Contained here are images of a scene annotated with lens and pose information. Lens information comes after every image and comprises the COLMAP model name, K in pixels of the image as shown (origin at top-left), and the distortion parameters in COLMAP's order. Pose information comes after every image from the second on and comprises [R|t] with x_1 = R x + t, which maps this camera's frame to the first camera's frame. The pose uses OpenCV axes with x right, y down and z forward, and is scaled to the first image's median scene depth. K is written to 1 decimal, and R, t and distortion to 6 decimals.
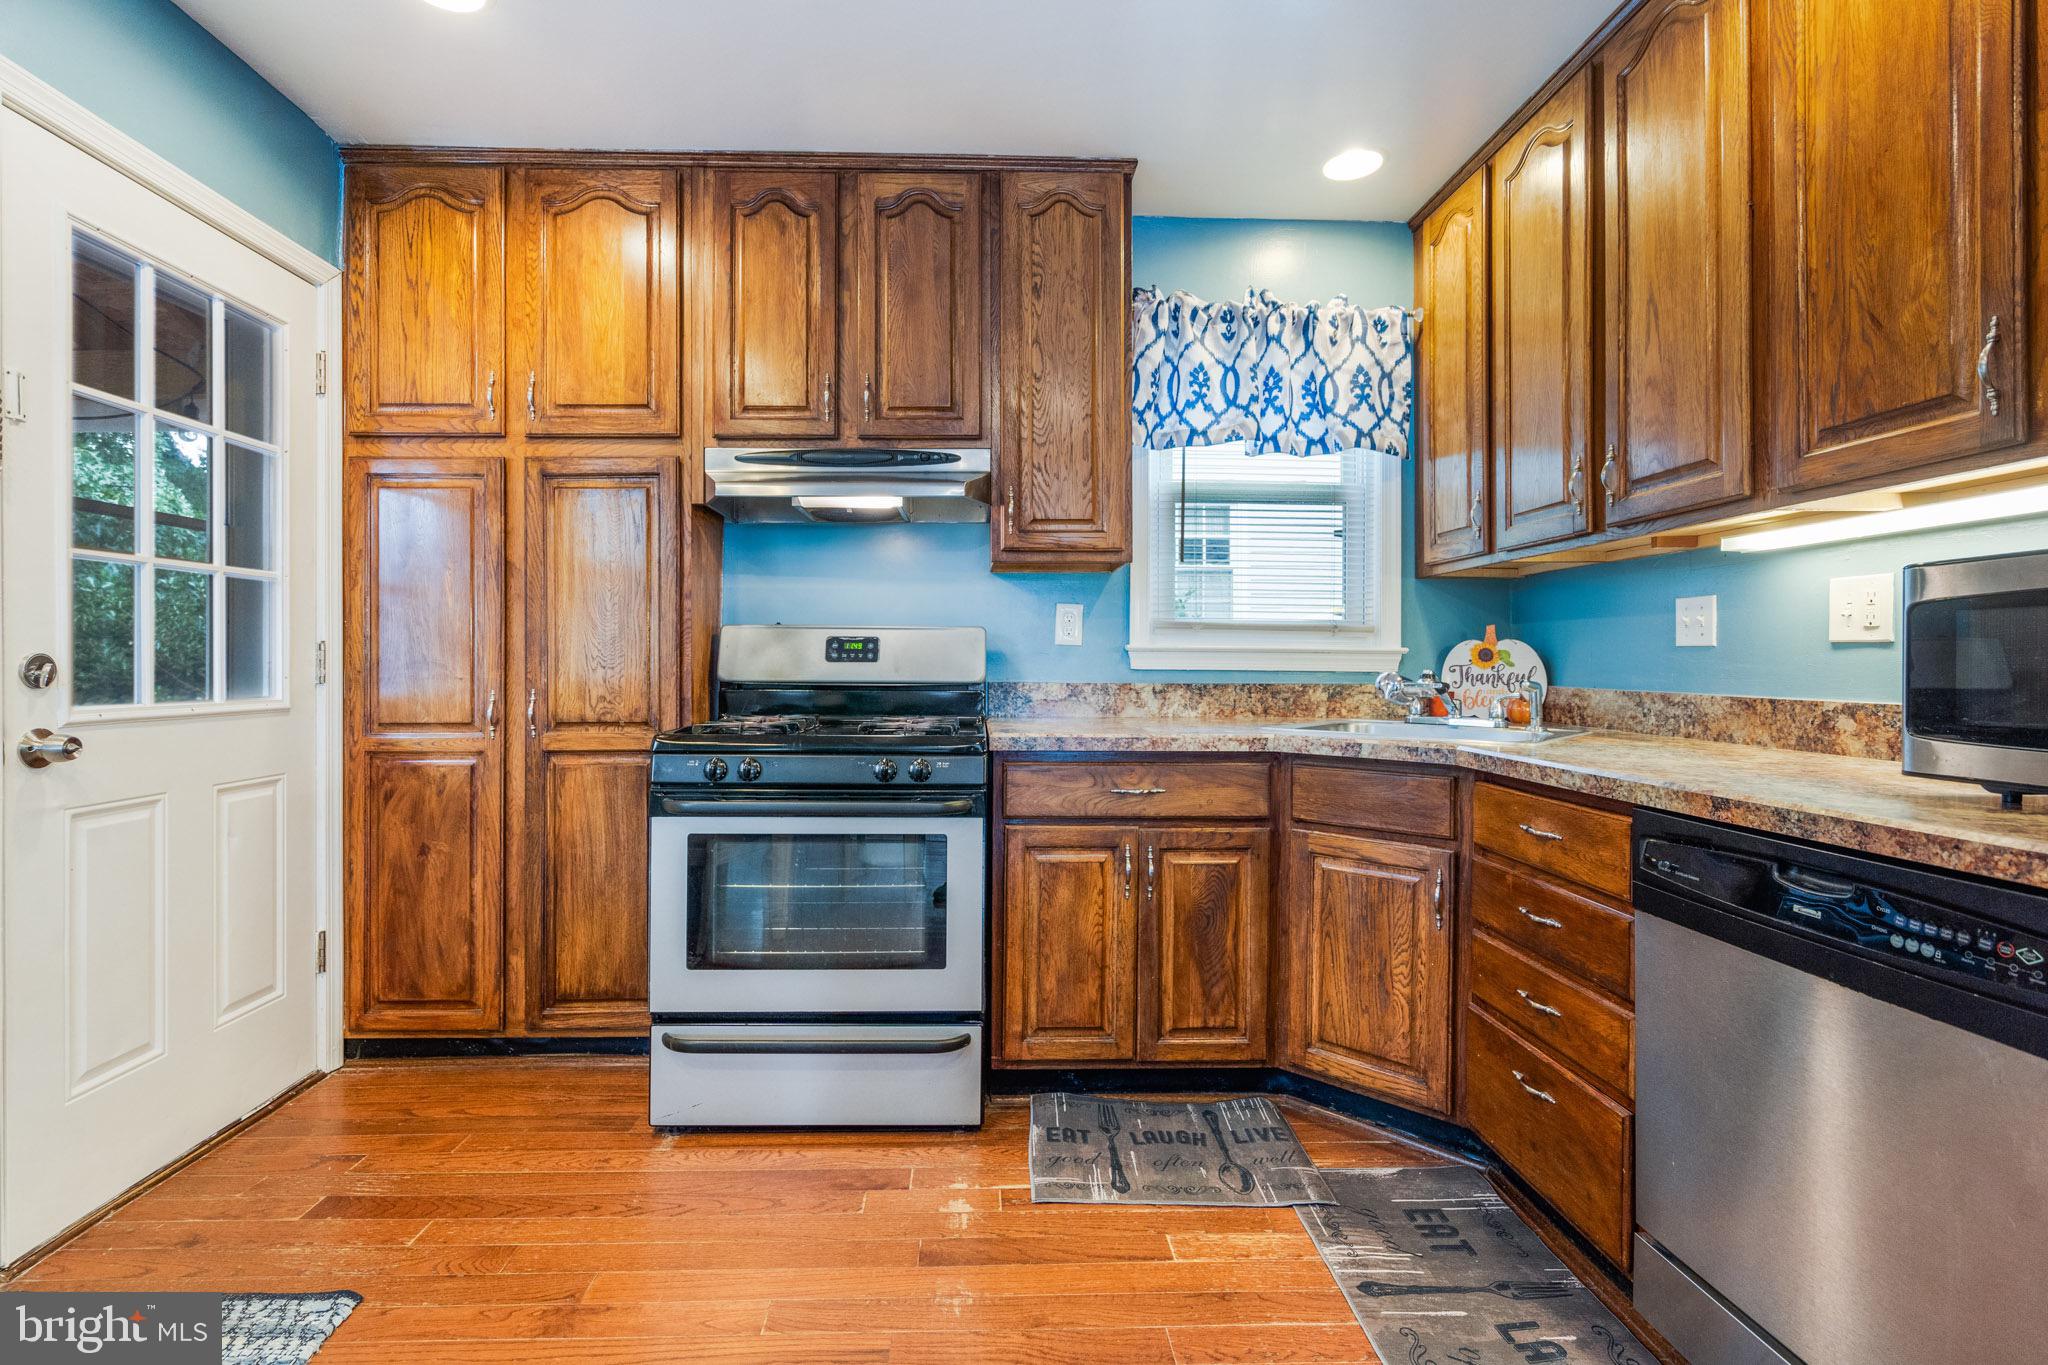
lens RADIAL K [[982.1, 0, 1029.4], [0, 982.1, 668.8], [0, 0, 1]] dist [-0.004259, -0.000109]
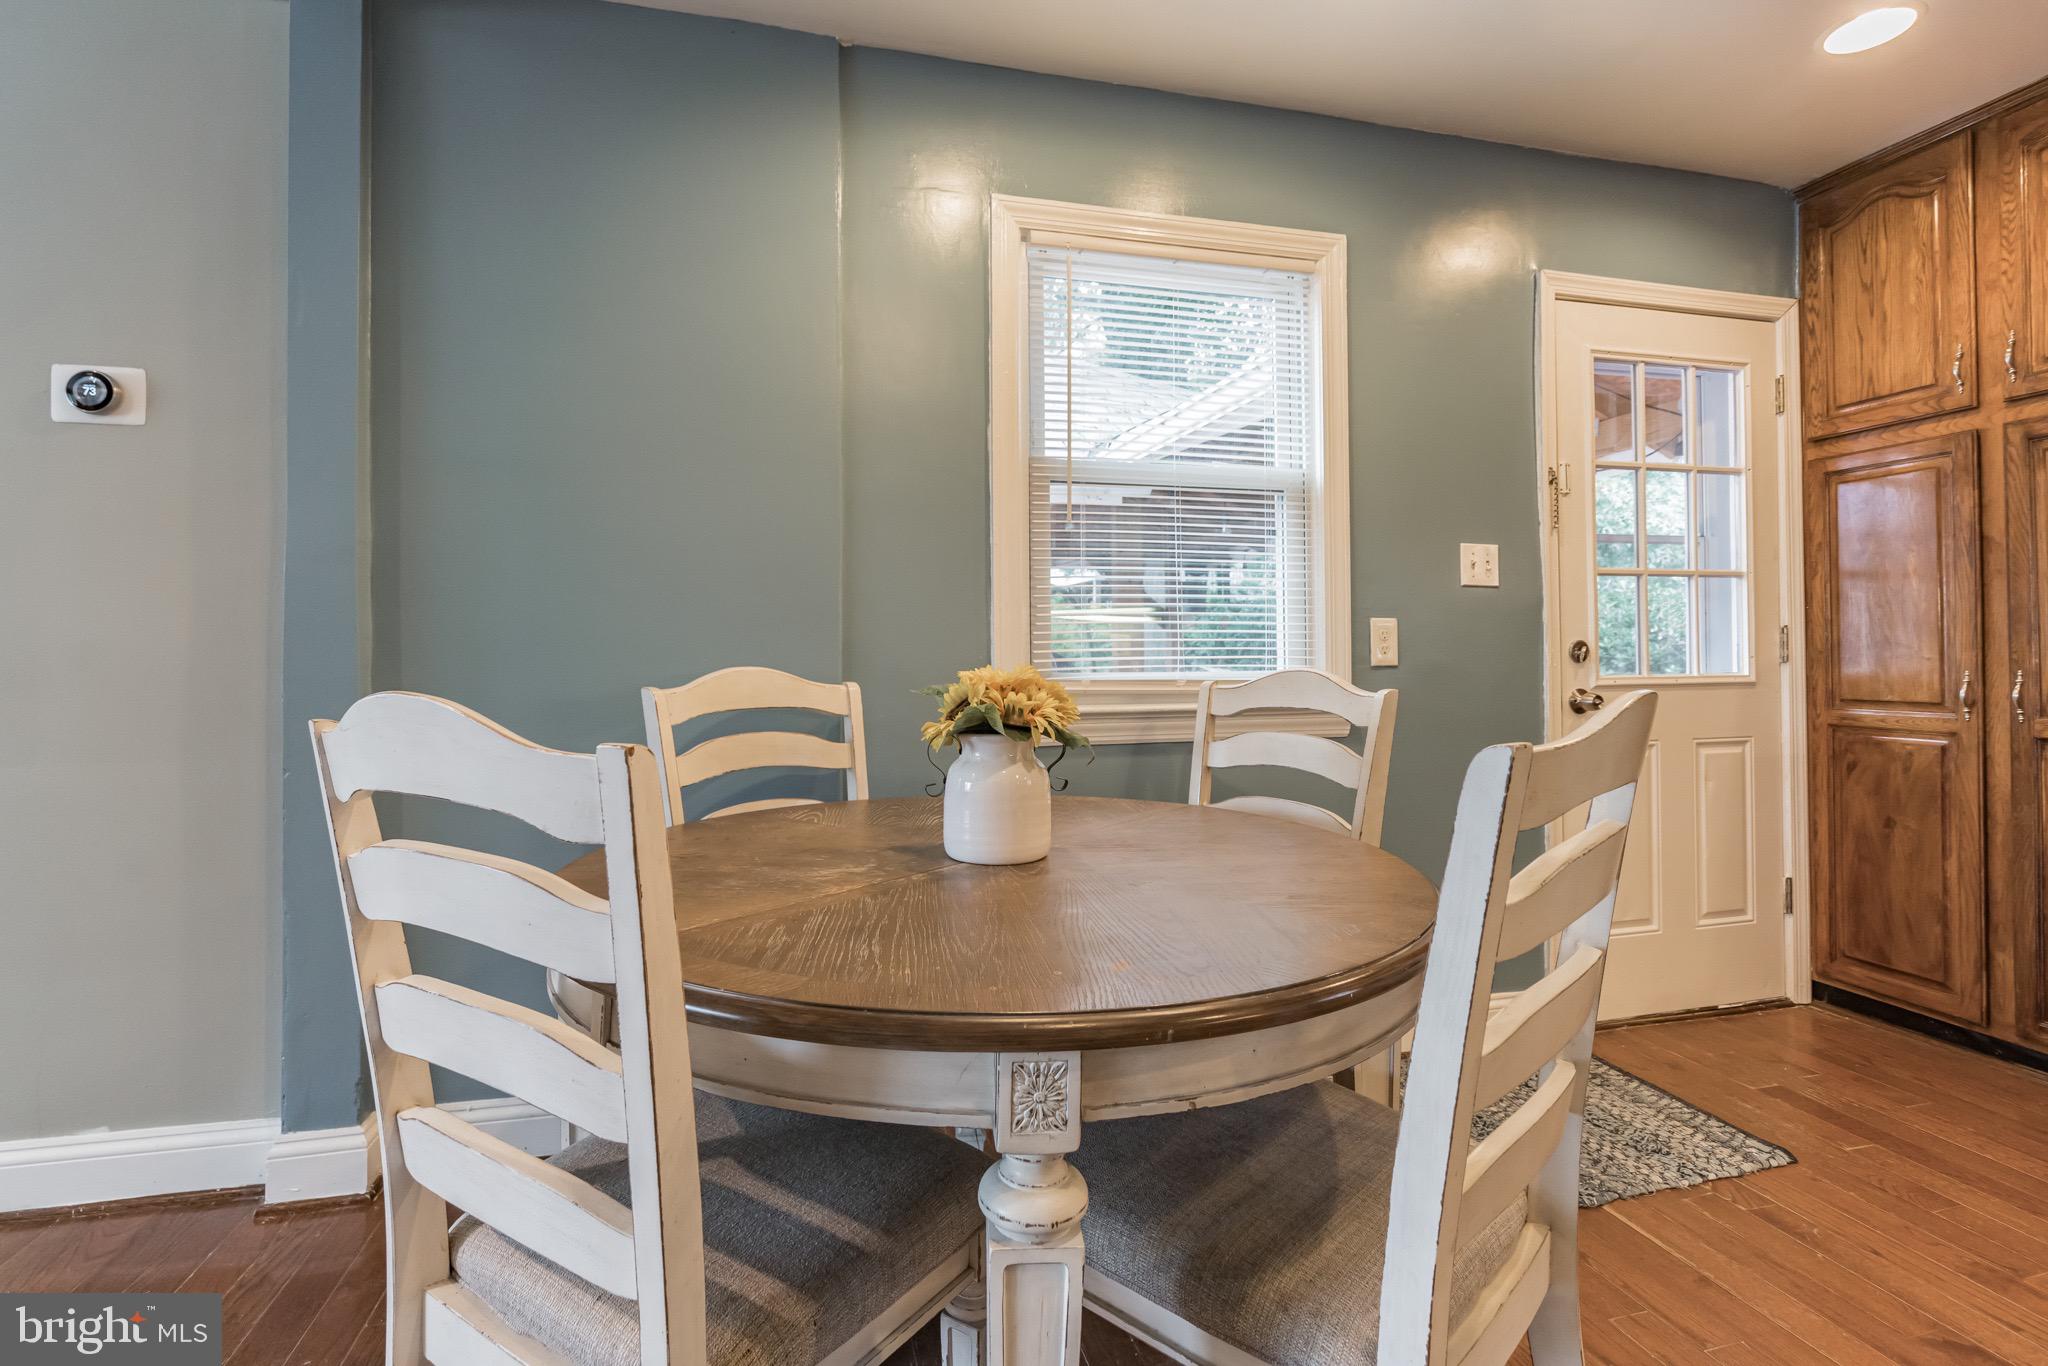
lens RADIAL K [[935.7, 0, 1023.1], [0, 935.7, 638.4], [0, 0, 1]] dist [-0.000839, -0.000076]
pose [[0.227006, -0.016662, -0.973751, 0.142134], [0.003651, 0.999861, -0.016258, 0.001426], [0.973886, 0.000135, 0.227035, -0.120605]]
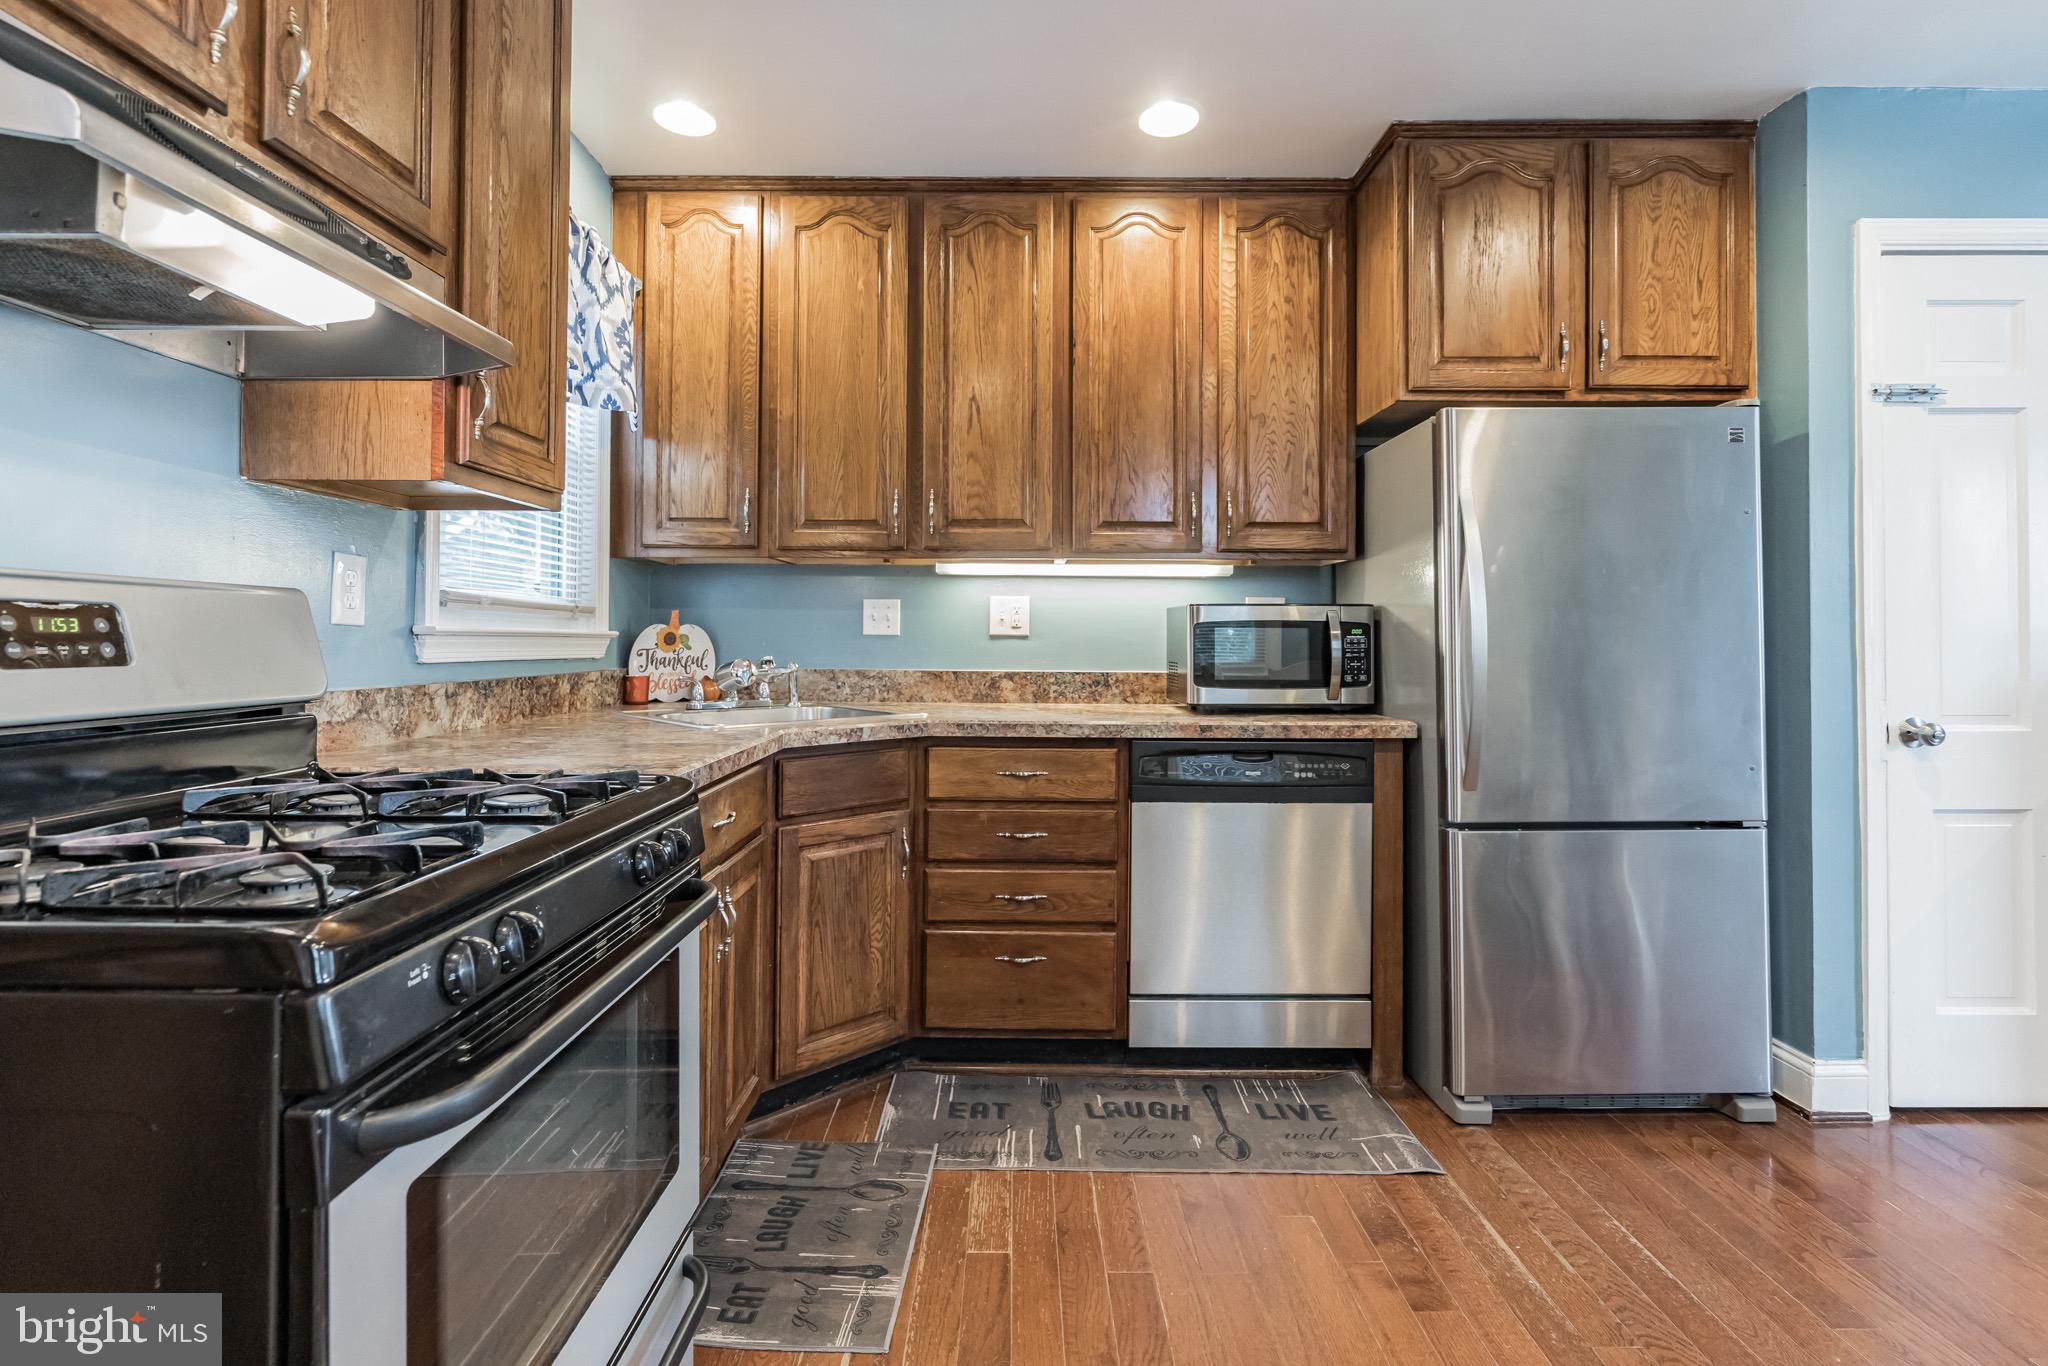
lens RADIAL K [[942.1, 0, 1034.7], [0, 942.1, 624.4], [0, 0, 1]] dist [-0.002053, 0.000005]
pose [[0.029299, 0.010533, 0.999515, -0.578097], [-0.001523, 0.999944, -0.010493, -0.021896], [-0.999570, -0.001214, 0.029313, 0.664295]]
